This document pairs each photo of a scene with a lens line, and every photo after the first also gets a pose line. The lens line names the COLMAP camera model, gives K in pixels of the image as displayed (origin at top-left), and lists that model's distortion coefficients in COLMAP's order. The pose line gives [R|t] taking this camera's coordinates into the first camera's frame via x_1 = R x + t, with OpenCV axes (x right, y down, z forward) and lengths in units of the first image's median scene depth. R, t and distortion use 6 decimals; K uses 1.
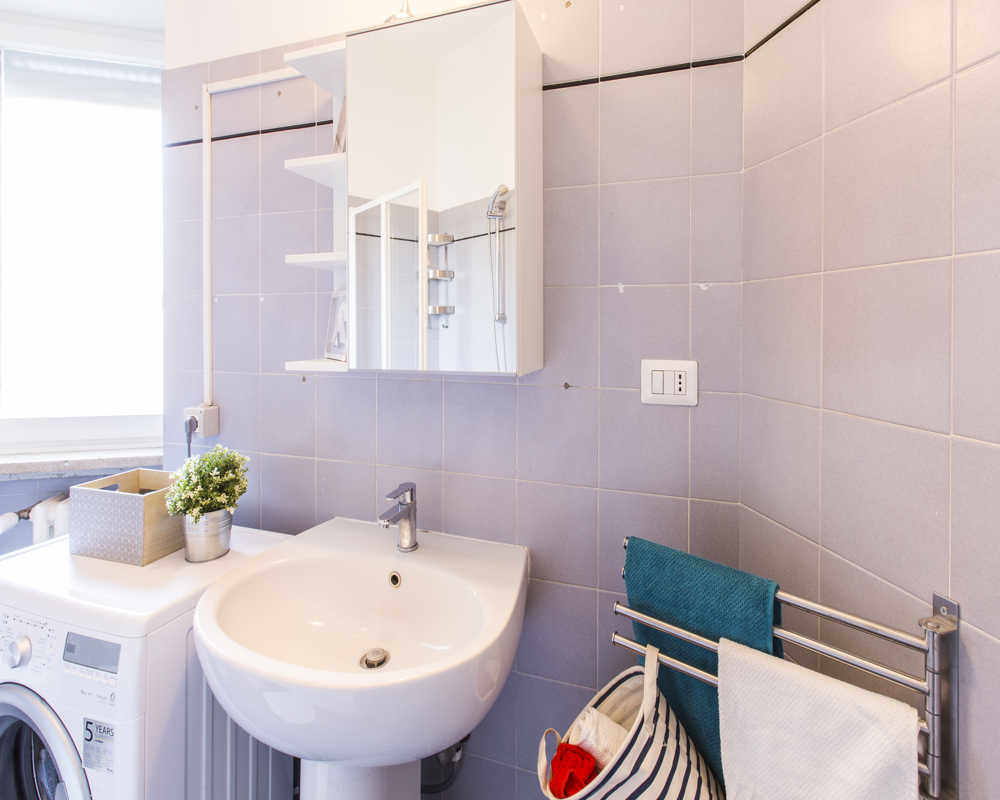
lens RADIAL K [[430.0, 0, 501.6], [0, 430.0, 322.2], [0, 0, 1]] dist [0.000659, -0.000105]
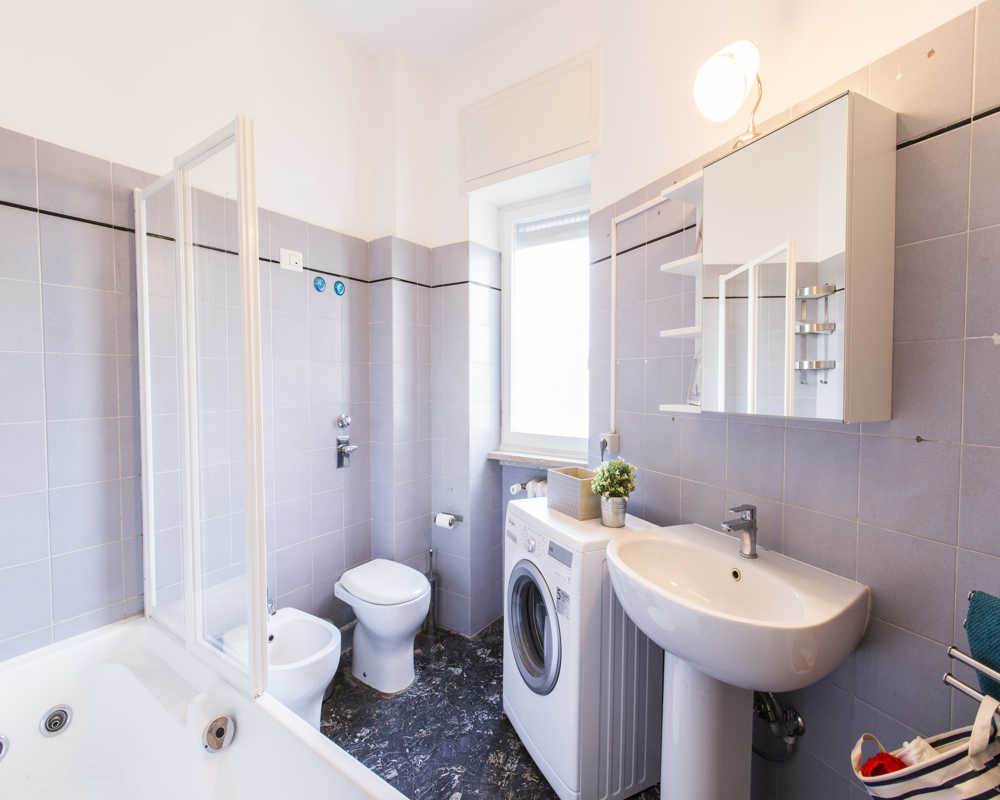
lens RADIAL K [[455.9, 0, 500.0], [0, 455.9, 400.0], [0, 0, 1]] dist [-0.003963, -0.000103]
pose [[0.675947, 0.031193, -0.736290, 0.263752], [0.002096, 0.999018, 0.044248, 0.006726], [0.736947, -0.031453, 0.675218, -0.434020]]
